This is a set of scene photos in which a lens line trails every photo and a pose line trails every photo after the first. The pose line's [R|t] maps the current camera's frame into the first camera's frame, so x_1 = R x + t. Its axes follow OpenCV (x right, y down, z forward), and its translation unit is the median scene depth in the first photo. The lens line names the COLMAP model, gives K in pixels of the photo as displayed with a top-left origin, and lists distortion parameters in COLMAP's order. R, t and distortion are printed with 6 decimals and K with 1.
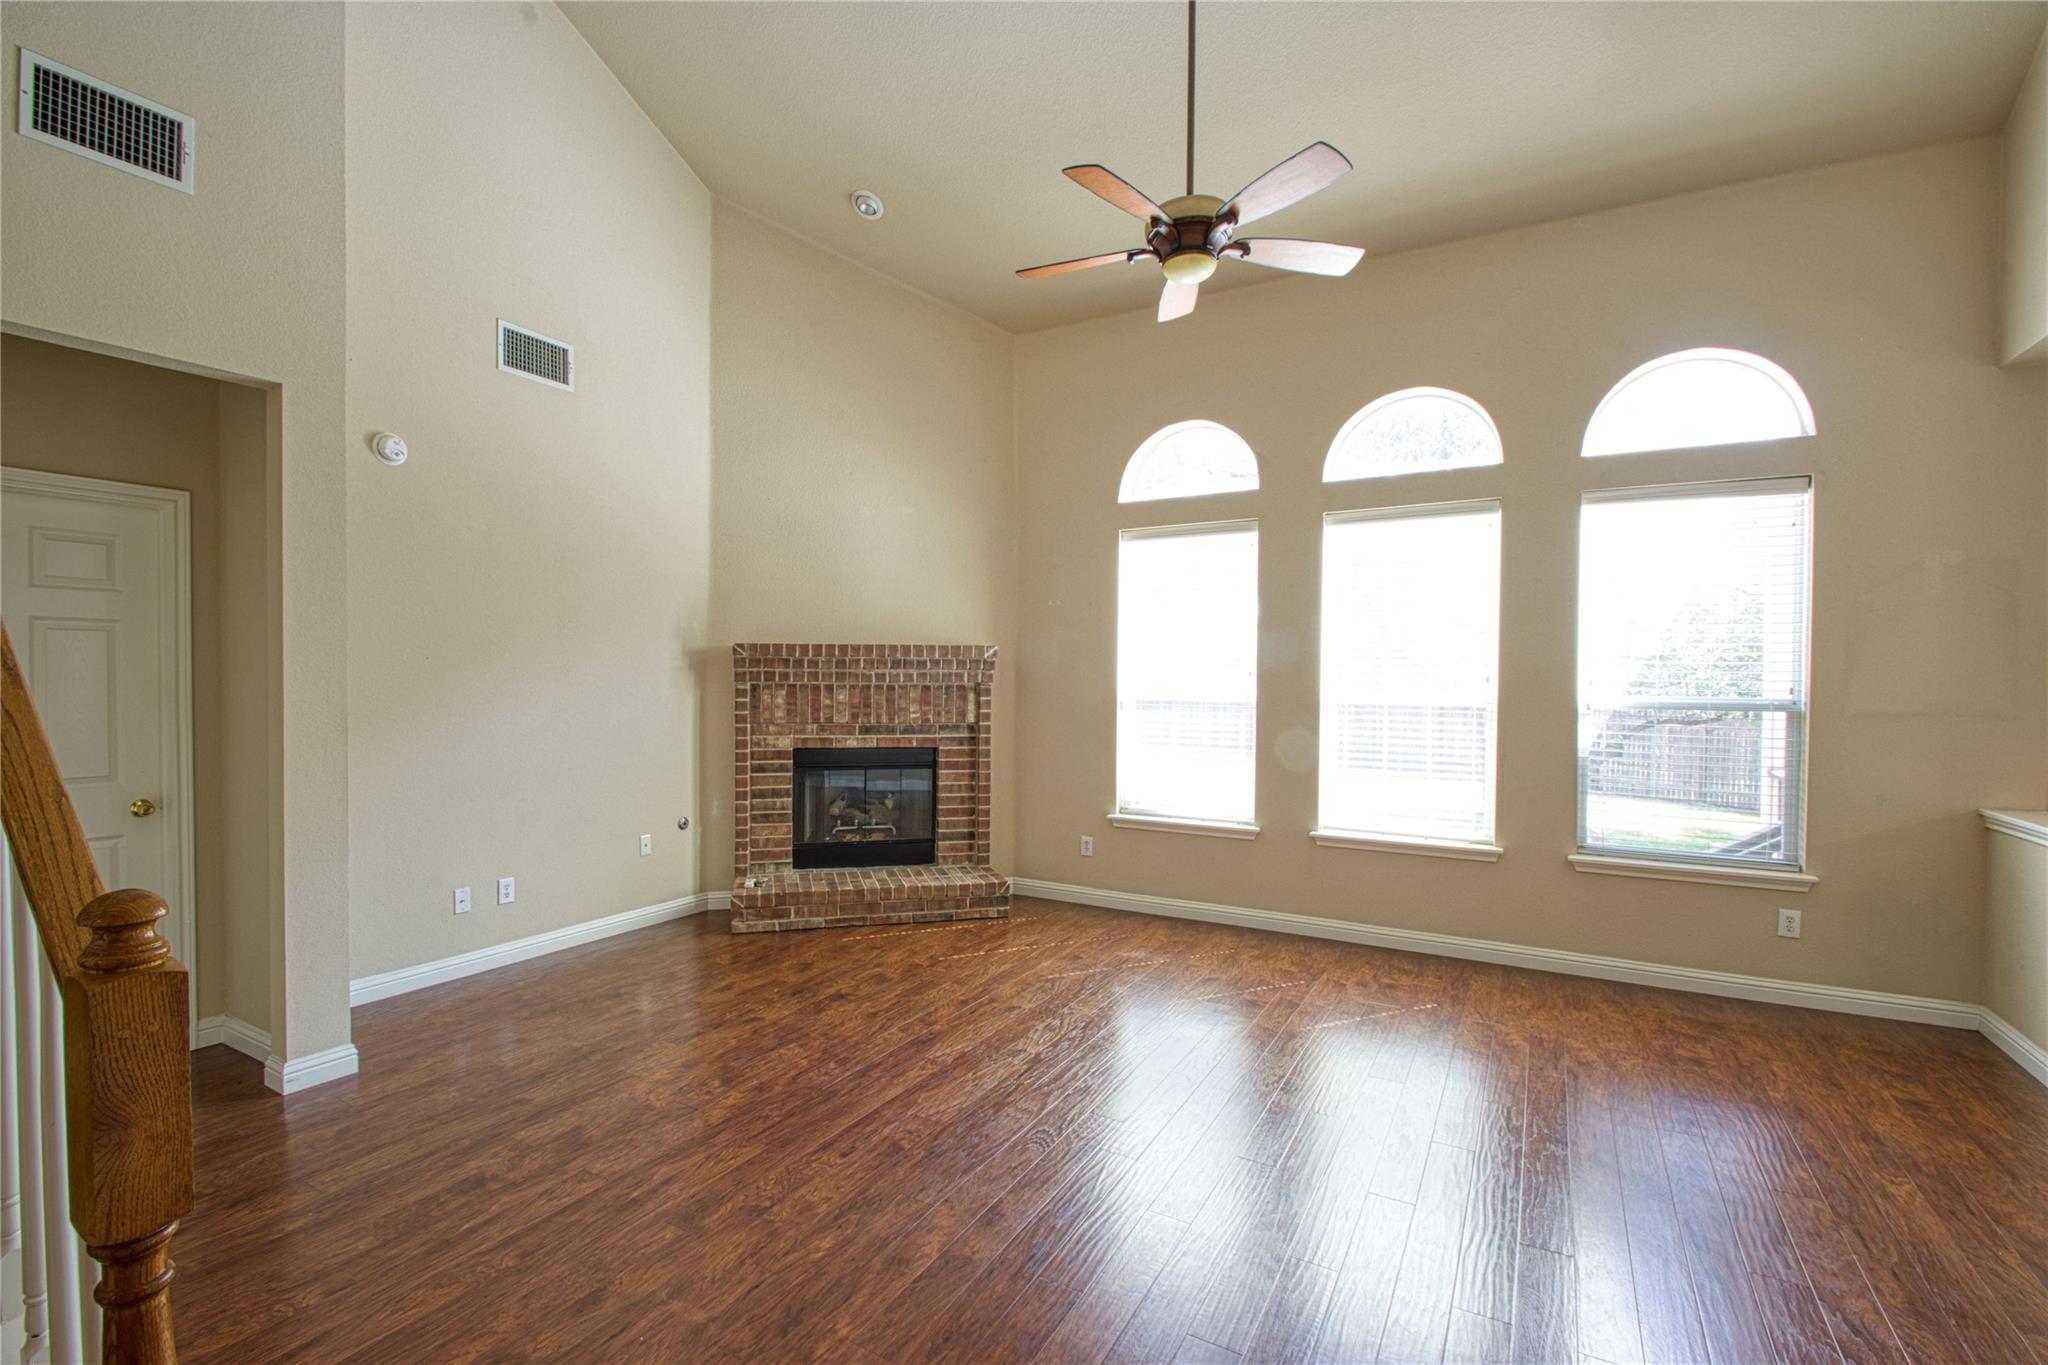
lens RADIAL K [[915.7, 0, 1000.7], [0, 915.7, 681.3], [0, 0, 1]] dist [-0.000379, -0.004467]
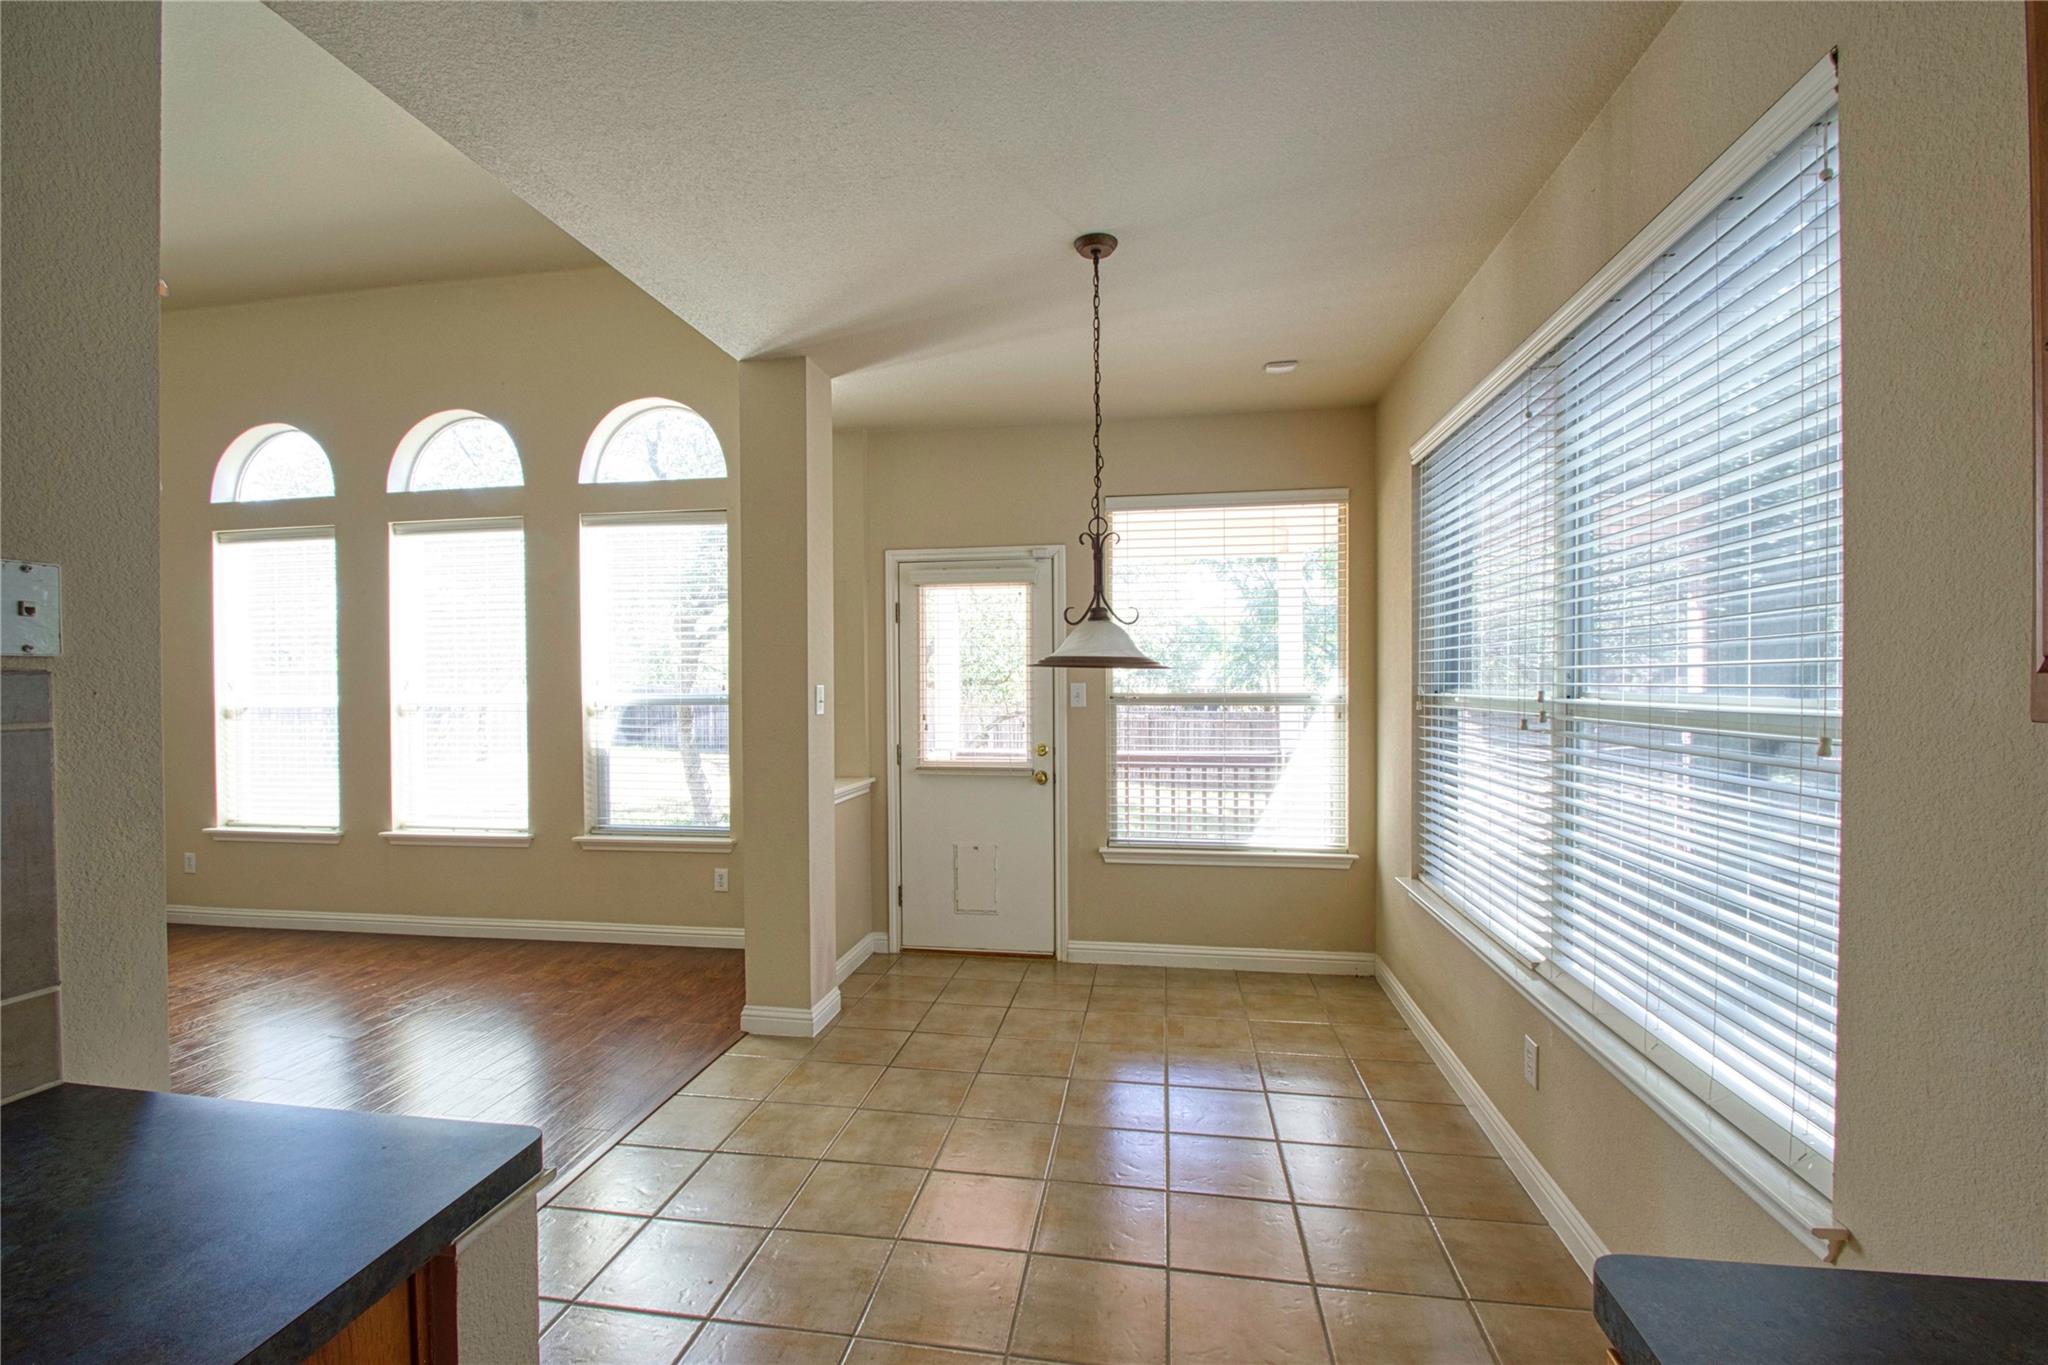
lens RADIAL K [[915.7, 0, 1013.0], [0, 915.7, 689.8], [0, 0, 1]] dist [-0.000379, -0.004467]
pose [[0.936925, -0.025444, 0.348602, 0.614868], [0.020898, 0.999641, 0.016794, 0.001359], [-0.348904, -0.008450, 0.937120, -0.202964]]
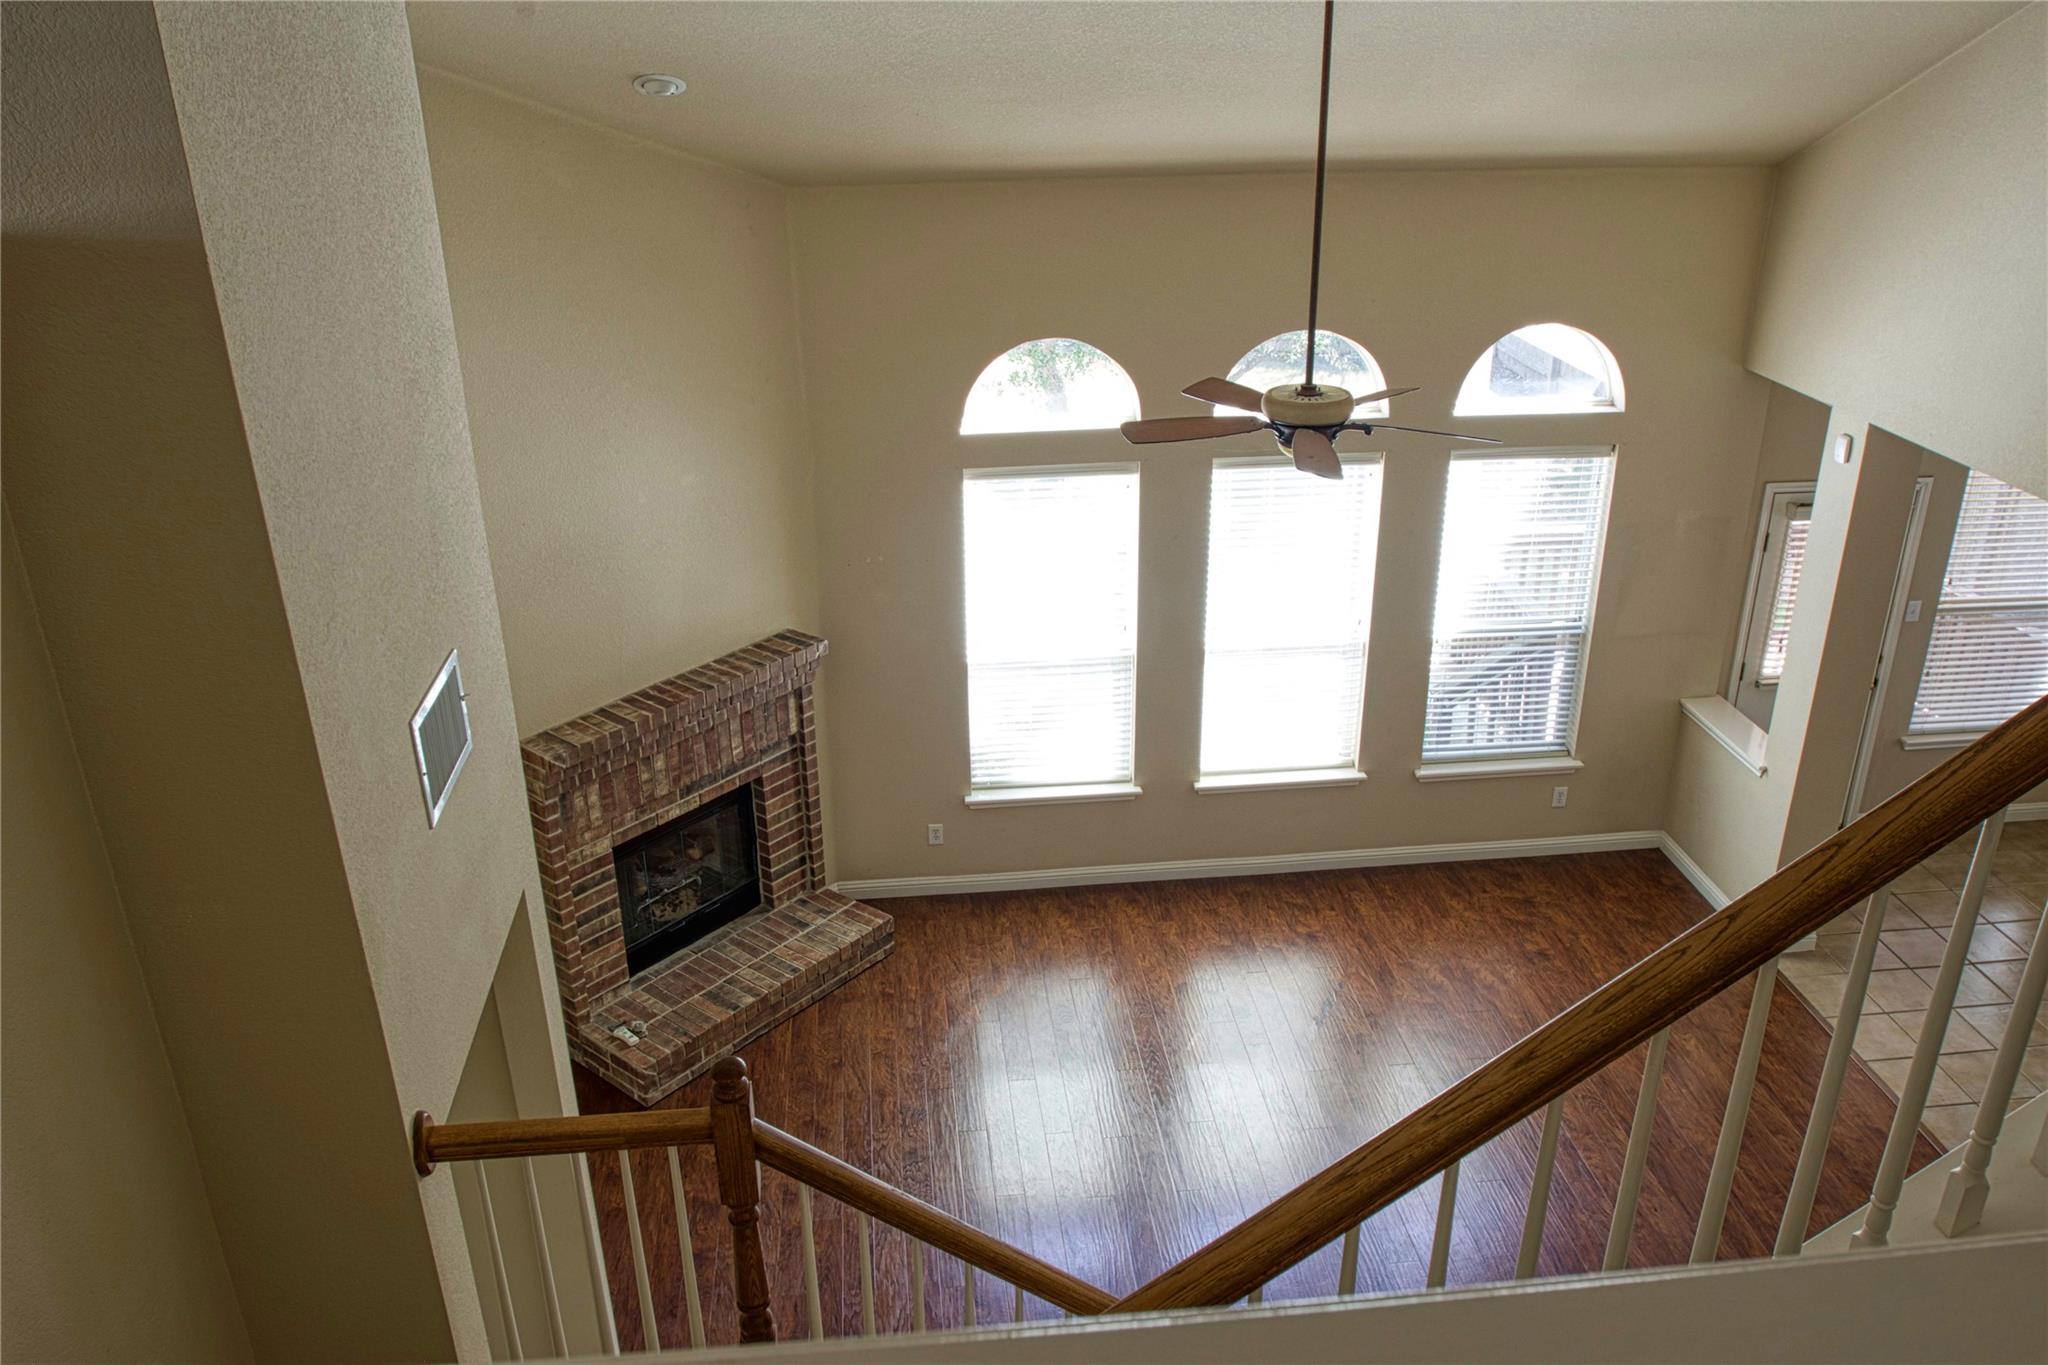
lens RADIAL K [[1620.4, 0, 1027.6], [0, 1620.4, 692.9], [0, 0, 1]] dist [-0.045770, 0.002207]
pose [[0.808374, -0.255366, 0.530395, -0.639077], [0.021254, 0.913082, 0.407222, -0.583179], [-0.588285, -0.317915, 0.743539, -0.117643]]
